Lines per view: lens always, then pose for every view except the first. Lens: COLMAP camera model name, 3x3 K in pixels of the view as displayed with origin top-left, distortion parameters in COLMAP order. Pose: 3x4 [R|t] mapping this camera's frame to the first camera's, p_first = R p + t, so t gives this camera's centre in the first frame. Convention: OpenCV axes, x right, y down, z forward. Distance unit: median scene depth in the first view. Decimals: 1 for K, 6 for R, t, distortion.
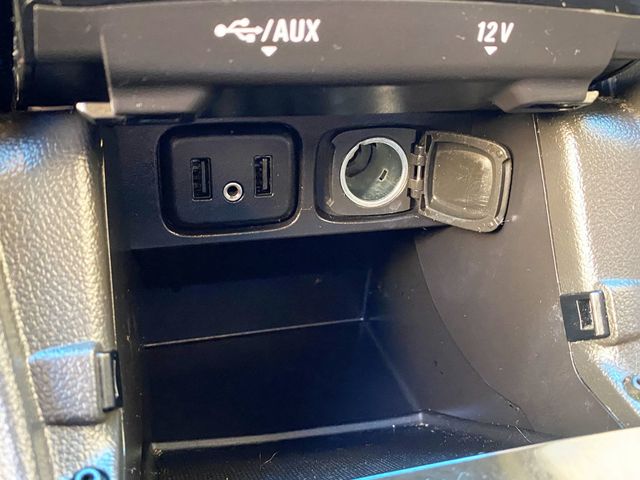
lens RADIAL K [[638.8, 0, 320.0], [0, 638.8, 240.0], [0, 0, 1]] dist [0.136109, -0.313466]
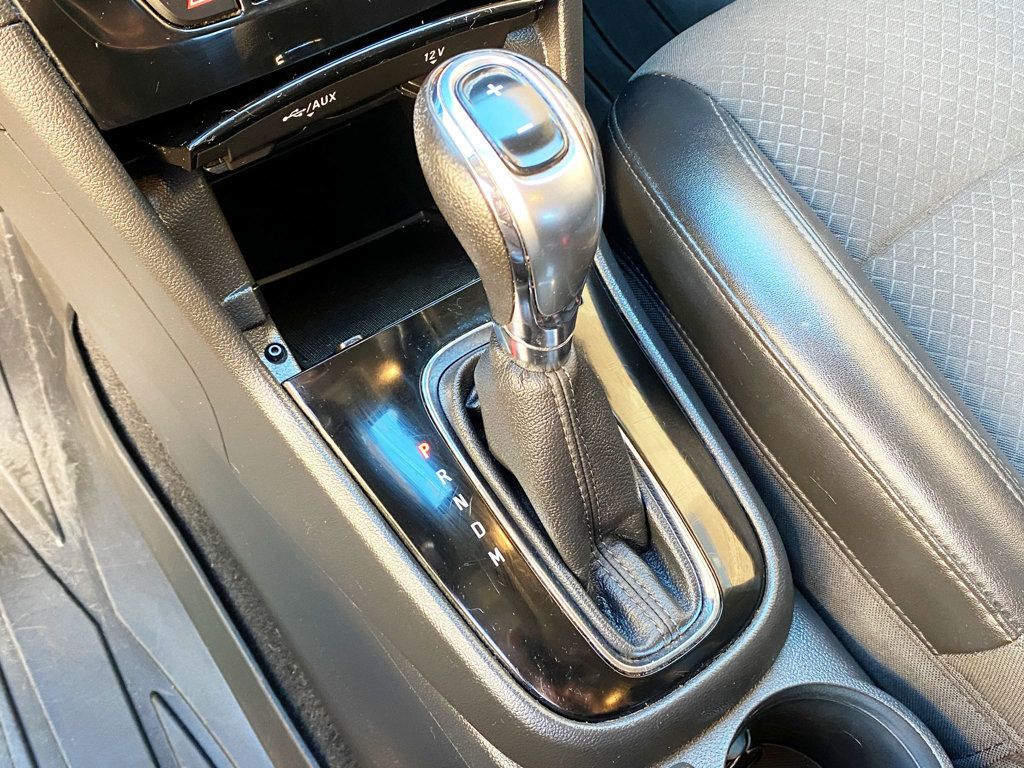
lens RADIAL K [[1022.1, 0, 512.0], [0, 1022.1, 384.0], [0, 0, 1]] dist [0.136109, -0.313466]
pose [[0.945858, -0.274094, 0.173852, -0.244536], [0.126651, 0.804830, 0.579834, -1.231900], [-0.298850, -0.526423, 0.795970, -1.699816]]
